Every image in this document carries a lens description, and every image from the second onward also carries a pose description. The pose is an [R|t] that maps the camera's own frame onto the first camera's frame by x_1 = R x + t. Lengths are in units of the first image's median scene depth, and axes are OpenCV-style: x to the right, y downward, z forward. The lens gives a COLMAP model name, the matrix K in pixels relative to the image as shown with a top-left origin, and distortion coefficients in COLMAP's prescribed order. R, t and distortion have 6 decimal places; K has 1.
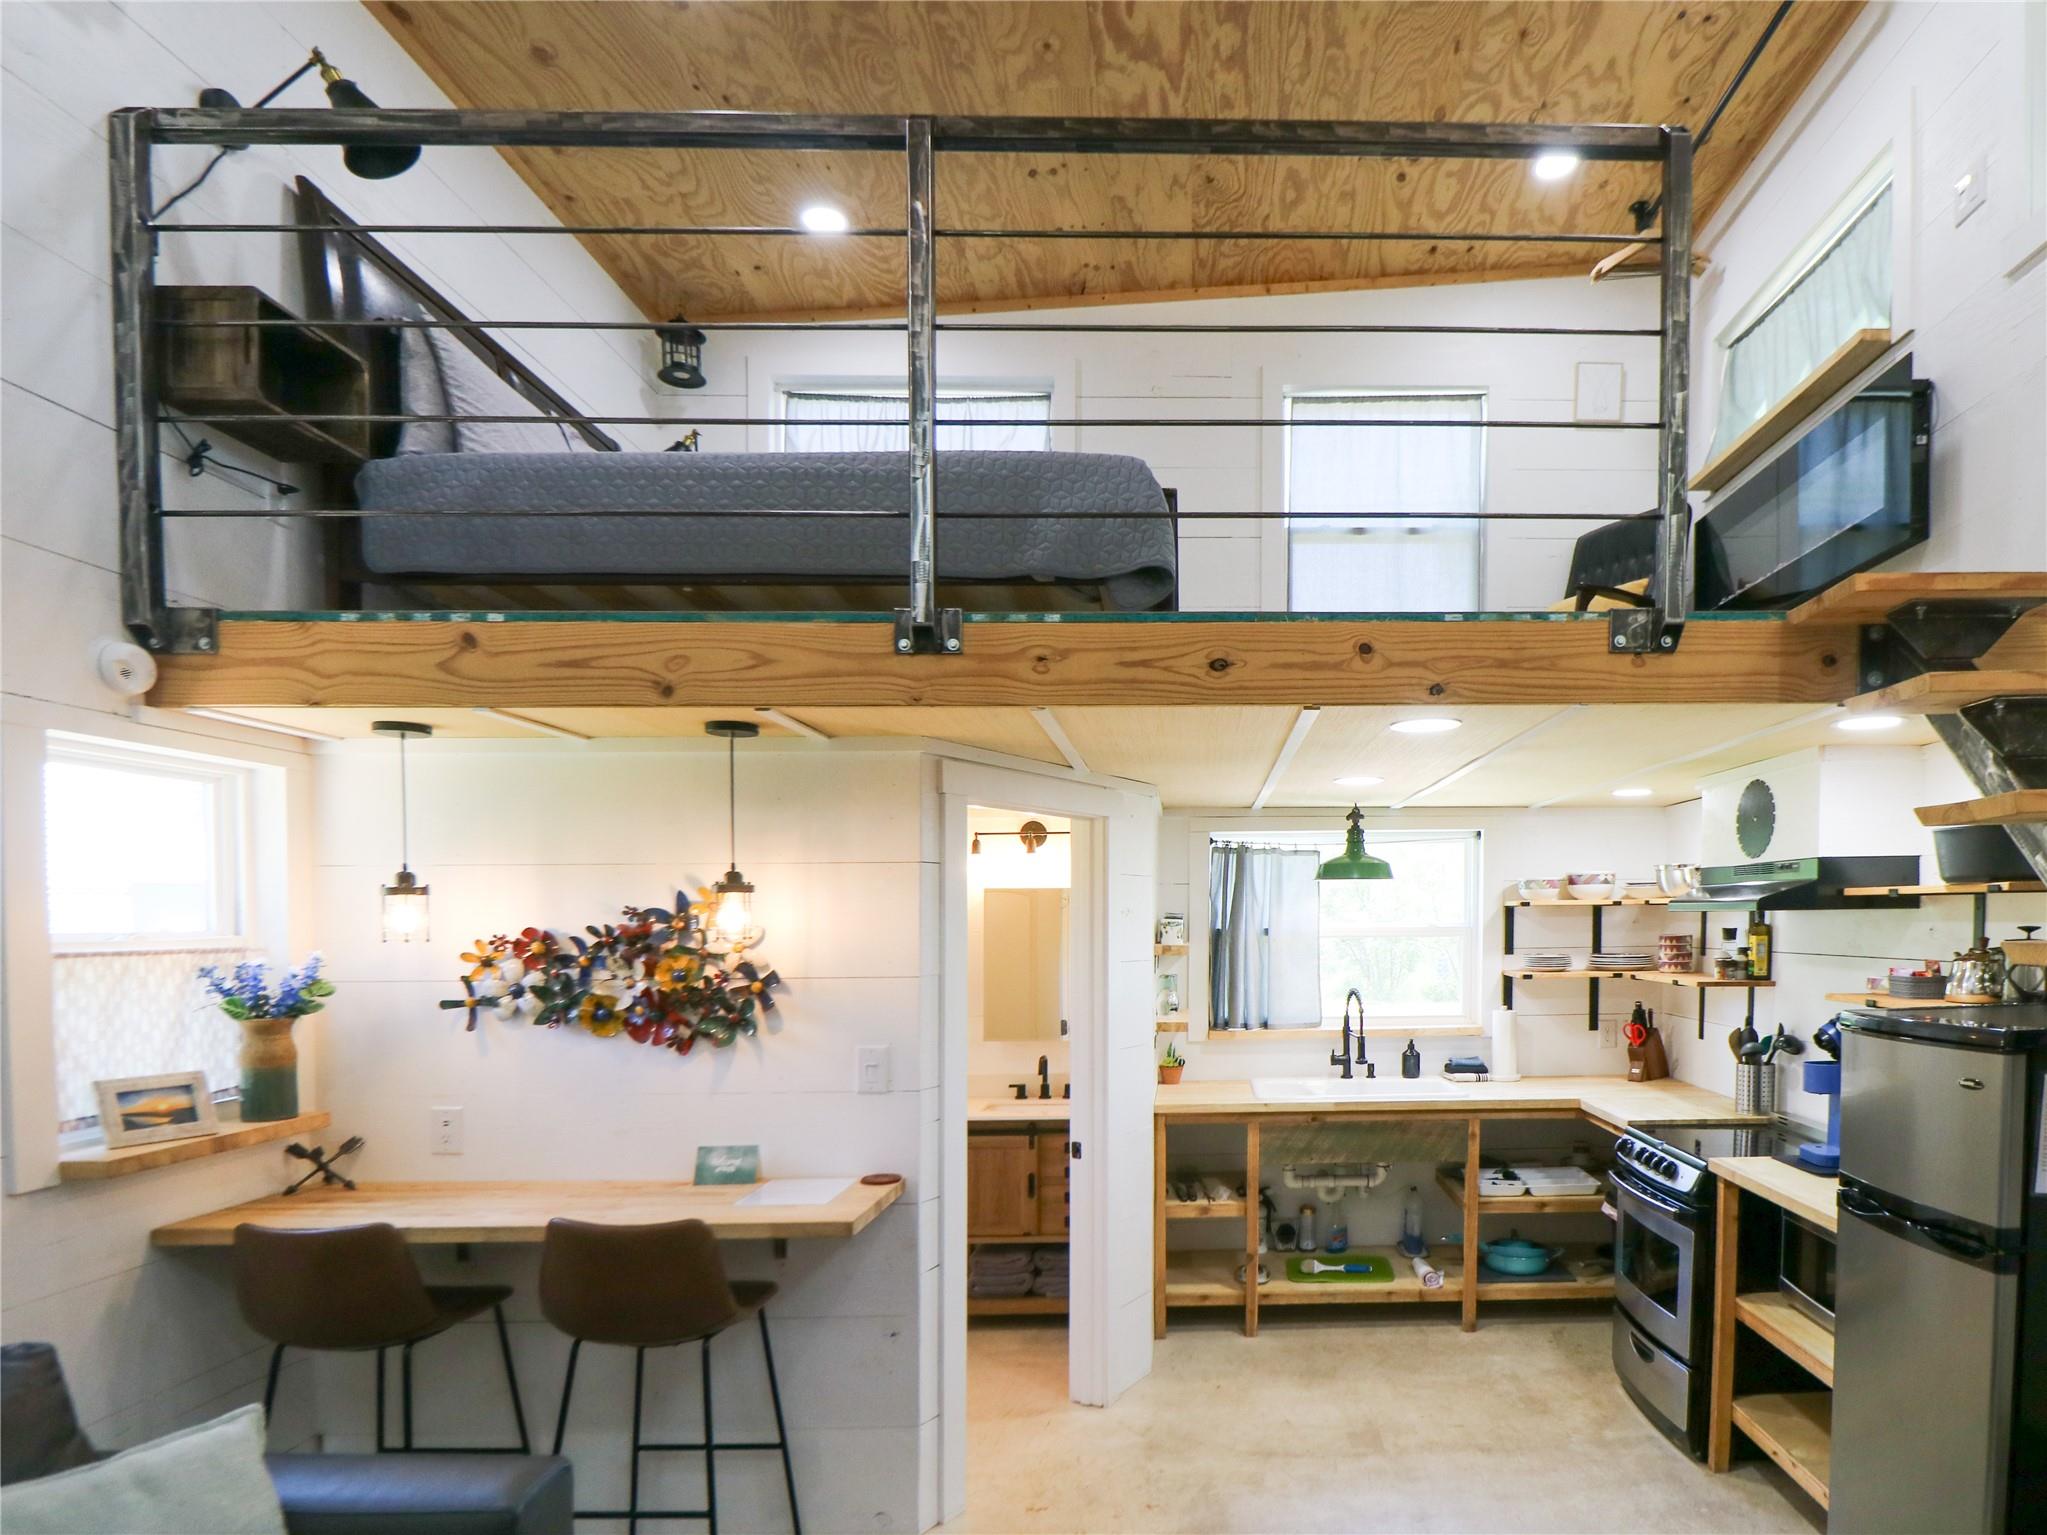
lens RADIAL K [[1023.9, 0, 1023.2], [0, 1023.9, 992.0], [0, 0, 1]] dist [-0.001085, -0.000287]
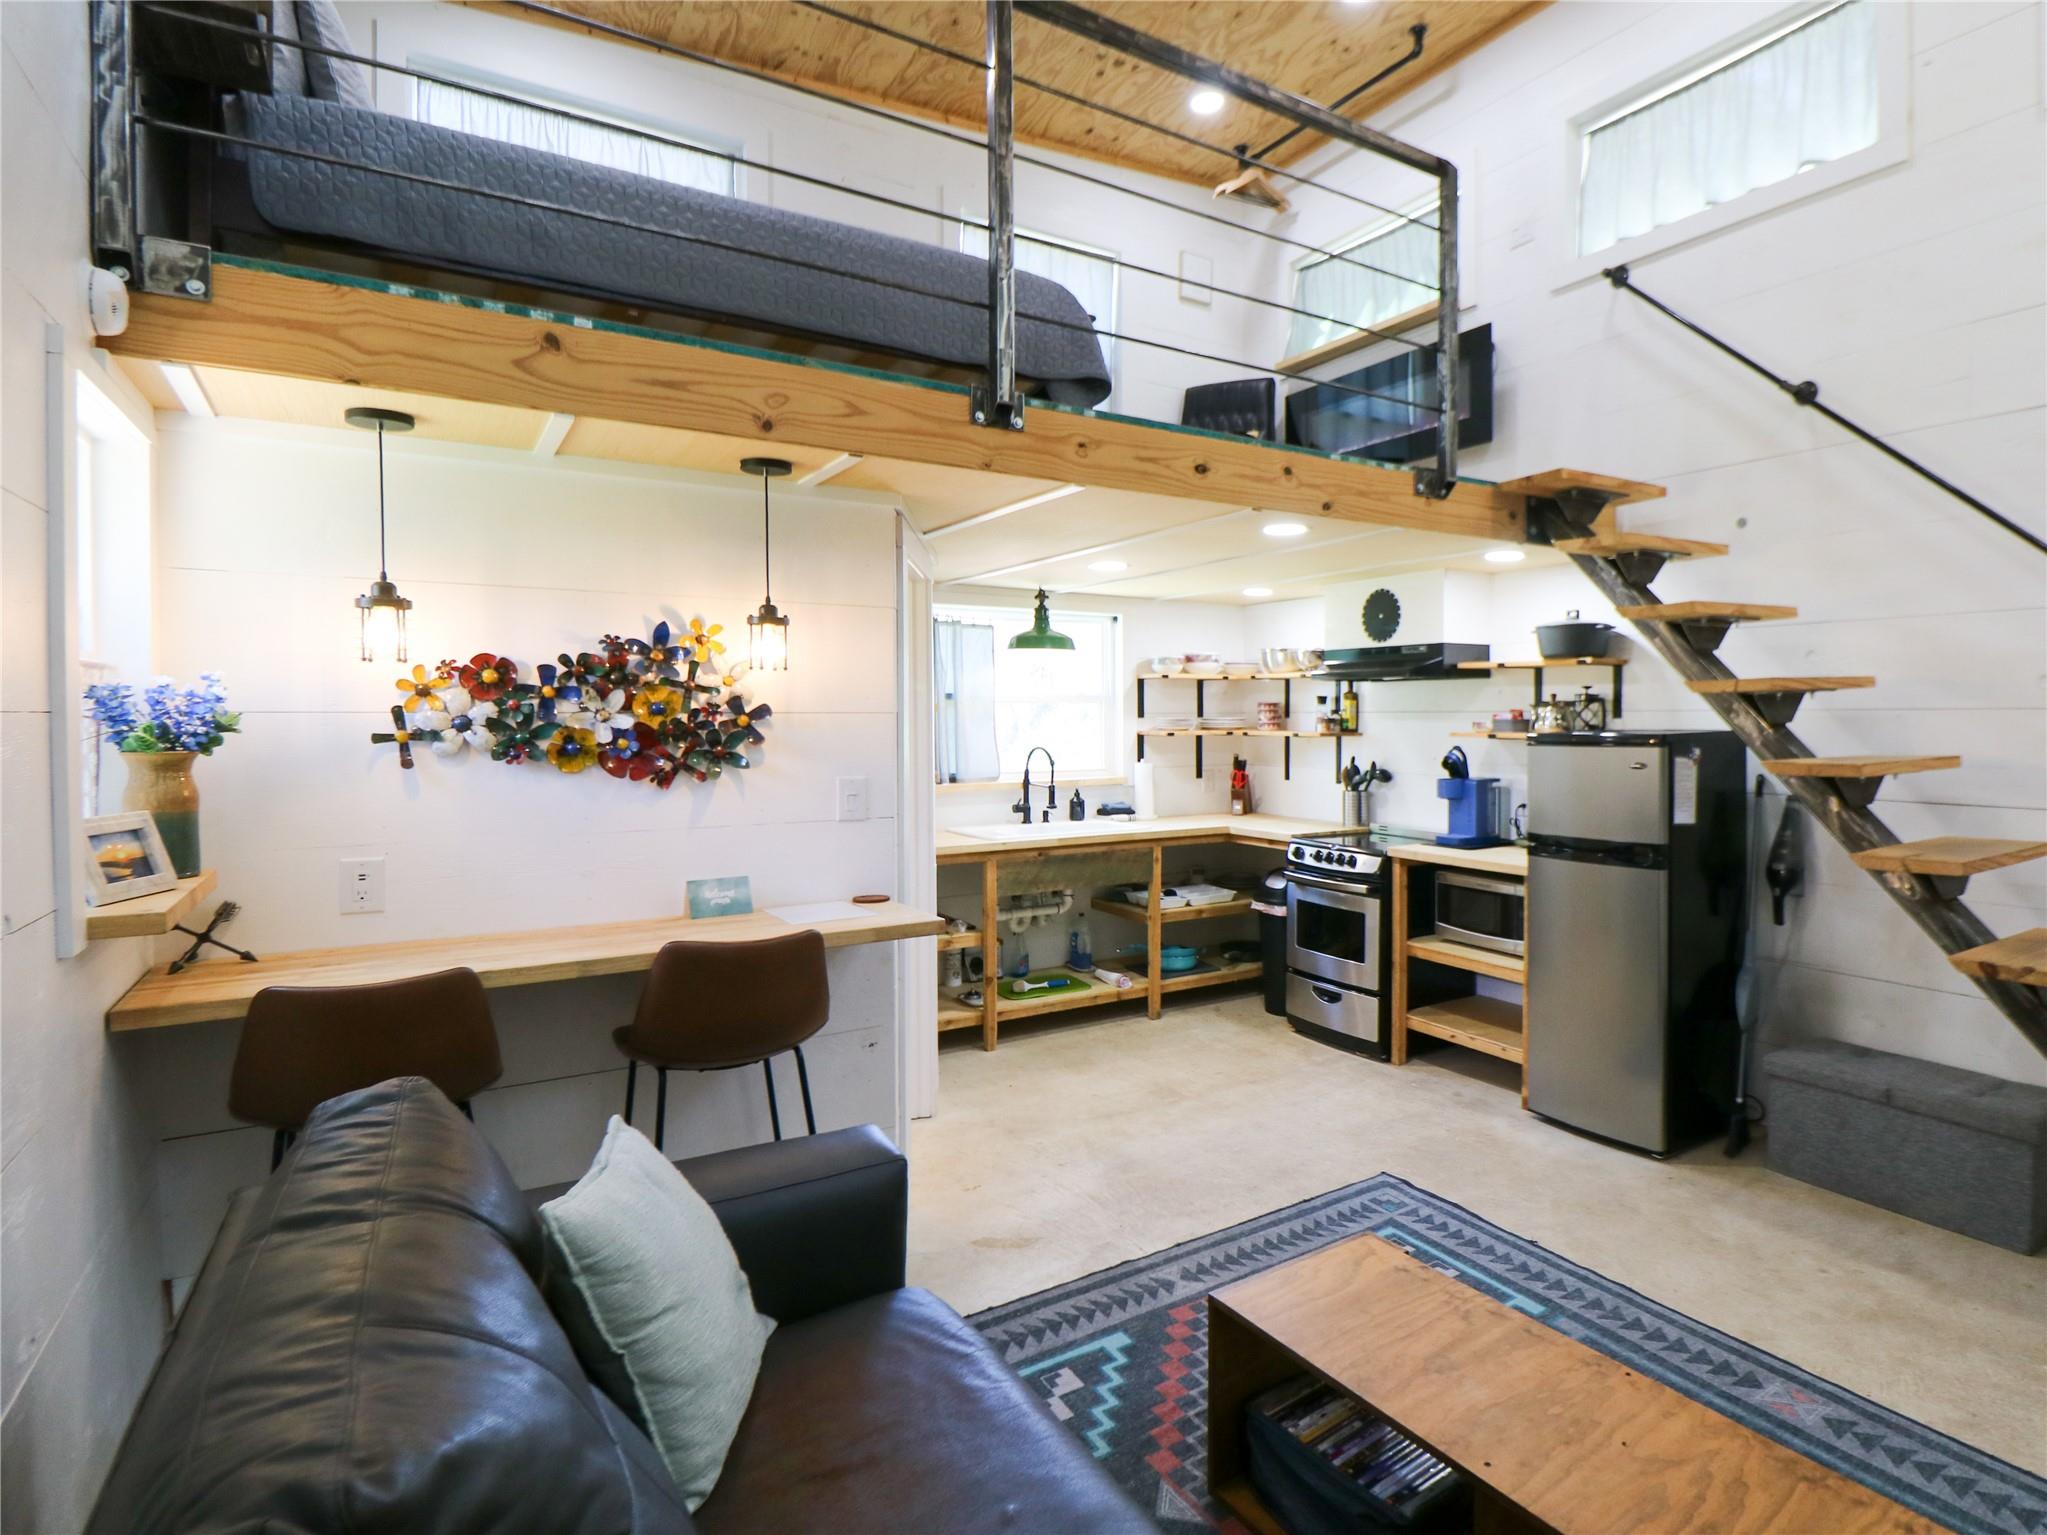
lens RADIAL K [[1036.9, 0, 1023.5], [0, 1036.9, 767.5], [0, 0, 1]] dist [-0.000453, -0.012204]
pose [[0.875342, -0.012406, 0.483345, -0.508945], [0.015161, 0.999883, -0.001794, 0.047246], [-0.483267, 0.008898, 0.875428, -0.035368]]
